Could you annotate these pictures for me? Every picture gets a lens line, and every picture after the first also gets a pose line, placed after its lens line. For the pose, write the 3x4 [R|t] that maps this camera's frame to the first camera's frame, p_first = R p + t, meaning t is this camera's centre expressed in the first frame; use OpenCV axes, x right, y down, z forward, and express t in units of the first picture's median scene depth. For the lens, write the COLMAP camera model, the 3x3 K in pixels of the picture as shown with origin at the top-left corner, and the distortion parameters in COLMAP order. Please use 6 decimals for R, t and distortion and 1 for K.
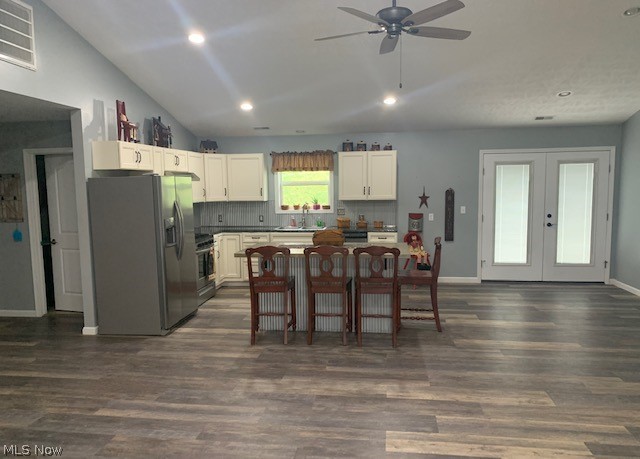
lens RADIAL K [[484.3, 0, 320.0], [0, 484.3, 229.5], [0, 0, 1]] dist [0.000056, -0.001190]
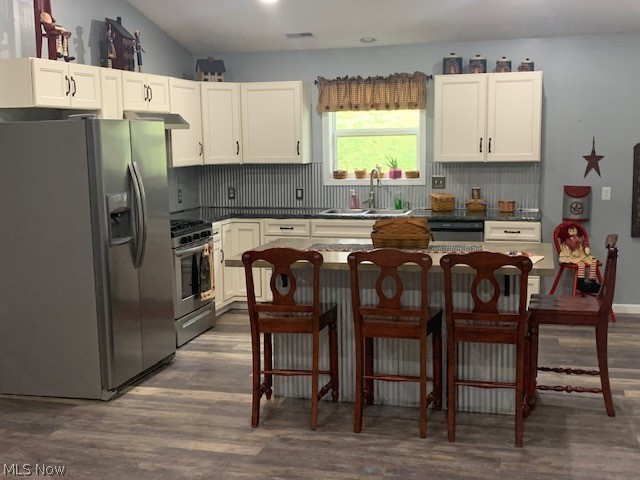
lens RADIAL K [[783.4, 0, 320.0], [0, 783.4, 240.0], [0, 0, 1]] dist [-0.006303, -0.033614]
pose [[0.990849, 0.014935, -0.134149, 0.039180], [-0.009733, 0.999178, 0.039348, -0.006960], [0.134627, -0.037683, 0.990180, 0.110202]]
